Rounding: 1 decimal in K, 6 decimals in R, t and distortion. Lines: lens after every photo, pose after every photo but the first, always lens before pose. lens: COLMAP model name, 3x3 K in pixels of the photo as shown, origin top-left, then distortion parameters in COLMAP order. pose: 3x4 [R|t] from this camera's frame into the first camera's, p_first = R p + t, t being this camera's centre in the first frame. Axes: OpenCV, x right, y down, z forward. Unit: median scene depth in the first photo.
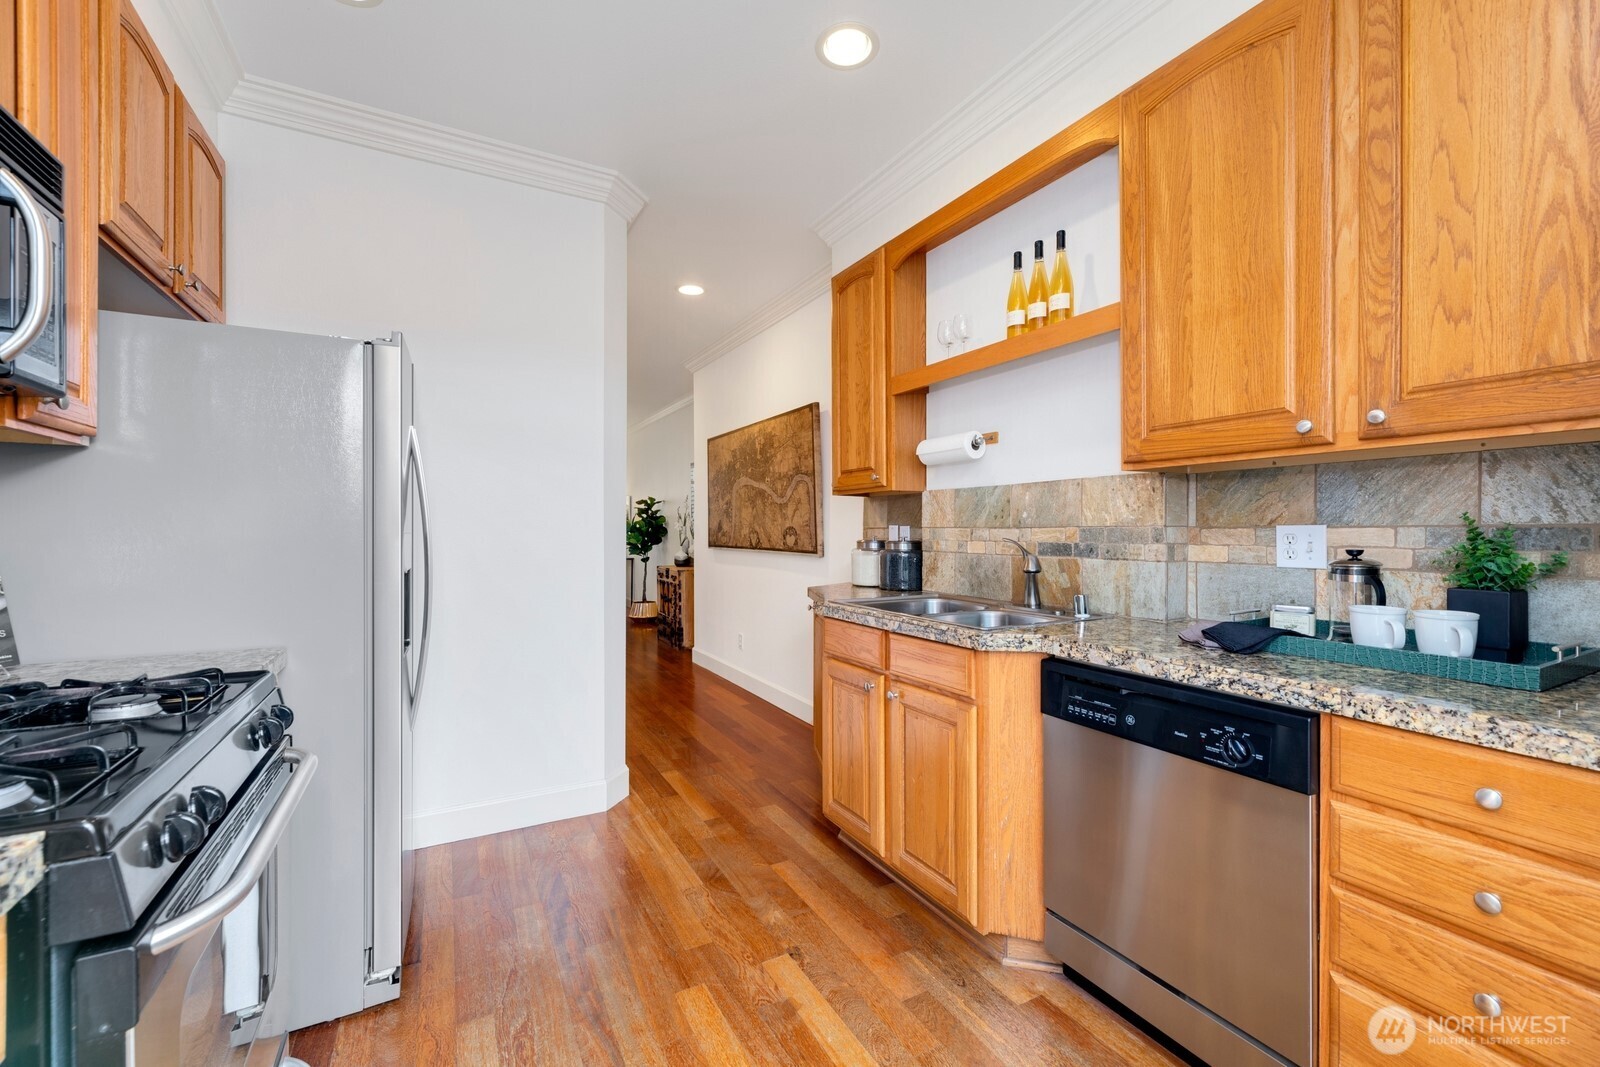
lens RADIAL K [[696.0, 0, 805.2], [0, 696.0, 527.2], [0, 0, 1]] dist [-0.000557, -0.000252]
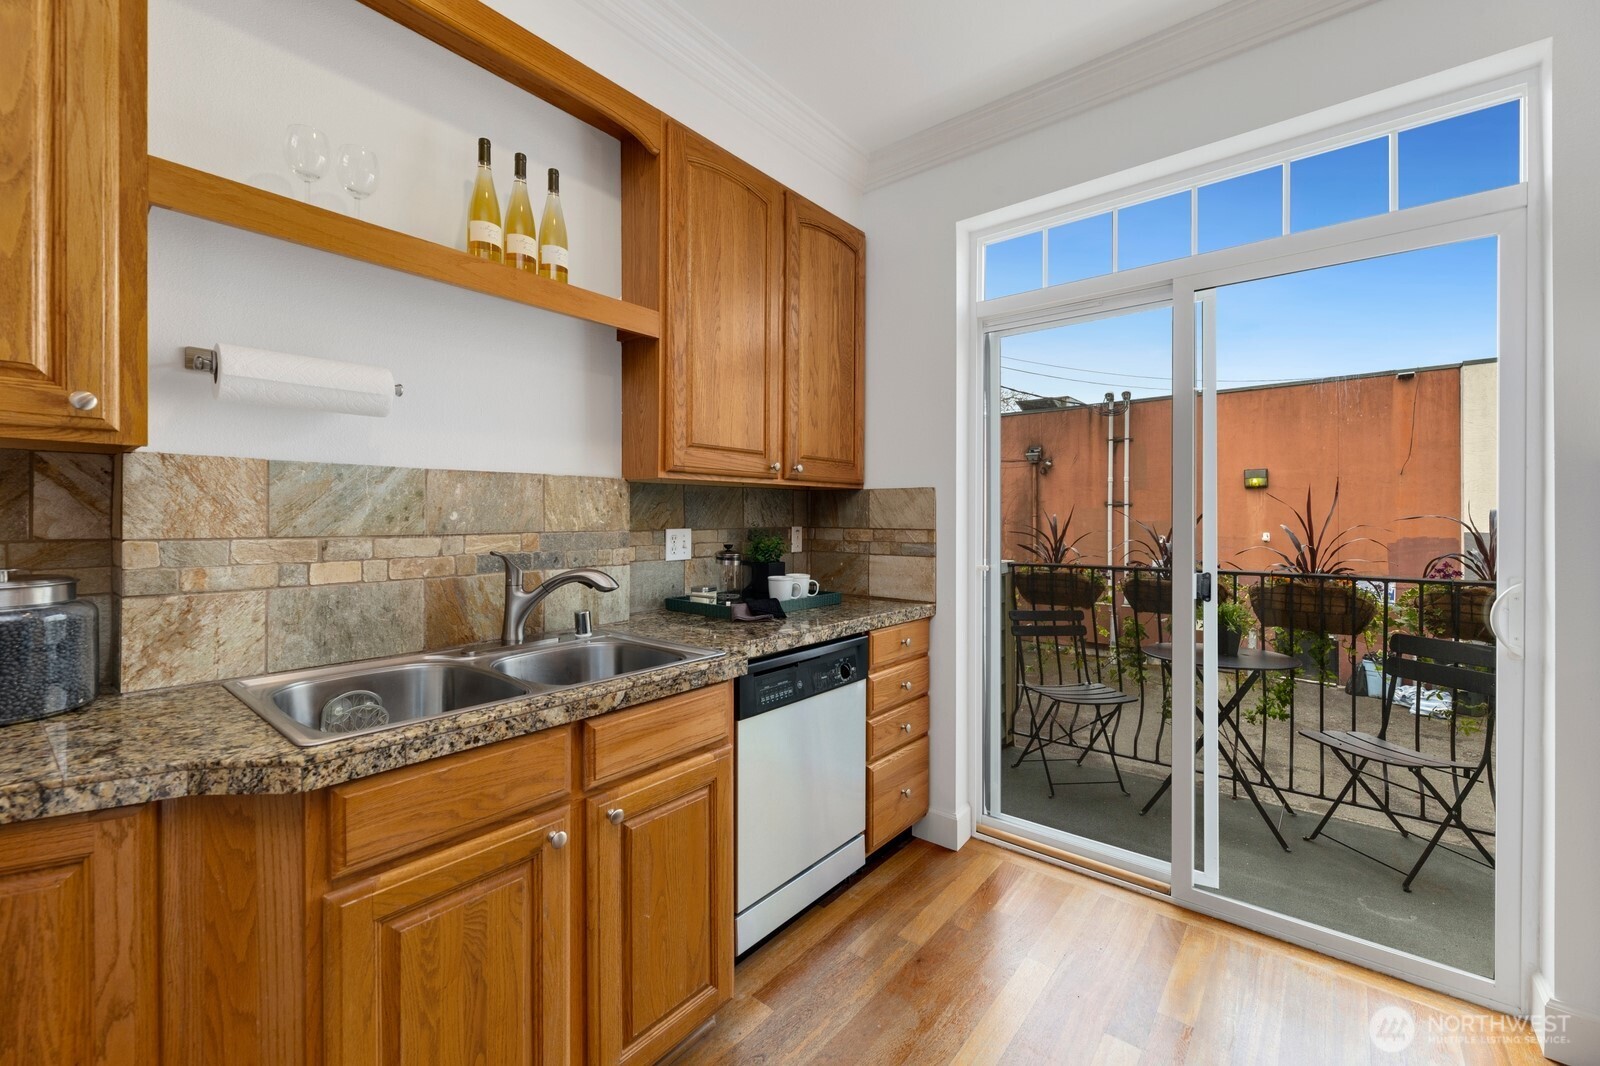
lens RADIAL K [[650.4, 0, 801.8], [0, 650.4, 517.9], [0, 0, 1]] dist [-0.000998, -0.000078]
pose [[-0.384997, -0.001049, 0.922917, -0.442024], [-0.005438, 0.999985, -0.001132, -0.019036], [-0.922902, -0.005455, -0.384997, 1.013882]]
